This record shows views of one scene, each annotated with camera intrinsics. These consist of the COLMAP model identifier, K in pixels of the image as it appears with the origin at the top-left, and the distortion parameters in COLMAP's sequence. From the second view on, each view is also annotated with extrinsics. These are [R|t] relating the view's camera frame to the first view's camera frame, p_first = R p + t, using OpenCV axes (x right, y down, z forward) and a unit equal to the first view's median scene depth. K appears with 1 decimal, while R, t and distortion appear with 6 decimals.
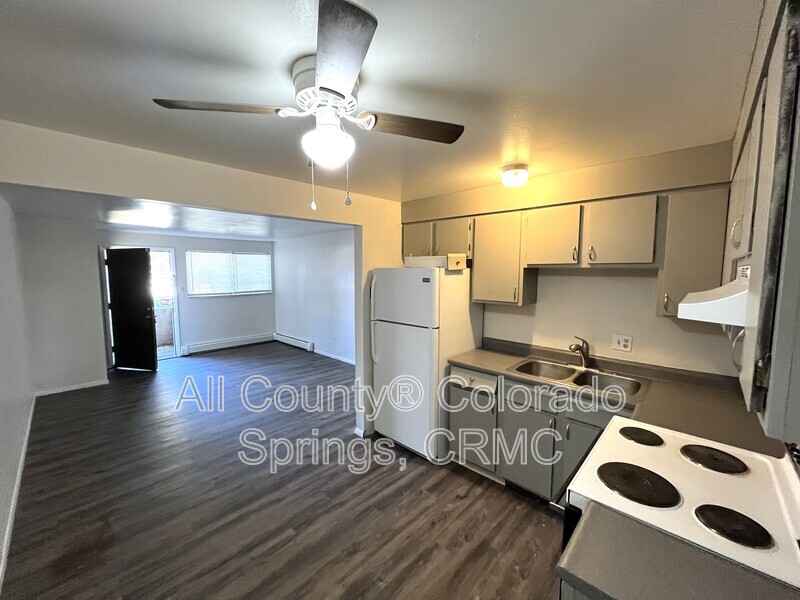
lens RADIAL K [[322.4, 0, 401.8], [0, 322.4, 299.9], [0, 0, 1]] dist [-0.001080, -0.000044]
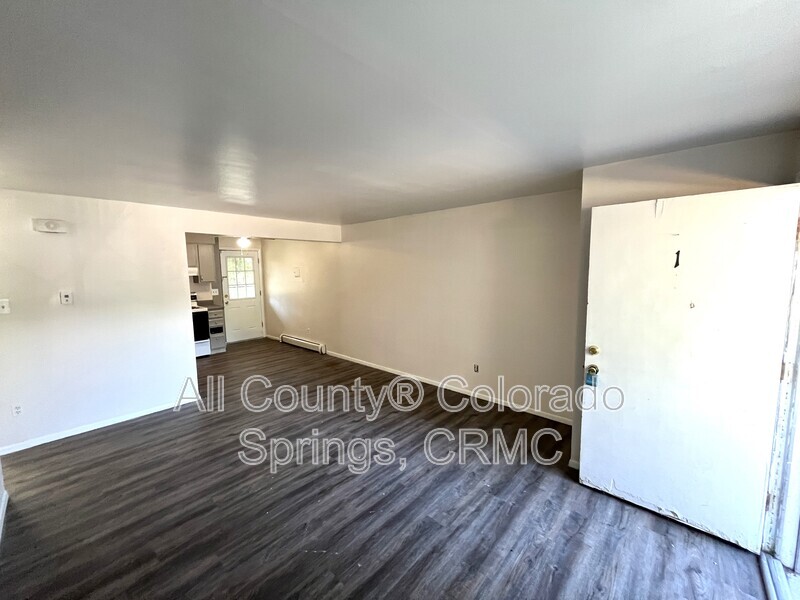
lens RADIAL K [[322.4, 0, 401.8], [0, 322.4, 299.9], [0, 0, 1]] dist [-0.001080, -0.000044]
pose [[-0.999820, 0.013141, -0.013705, -1.426728], [0.010269, 0.981375, 0.191826, -0.302309], [0.015970, 0.191651, -0.981333, 3.395411]]
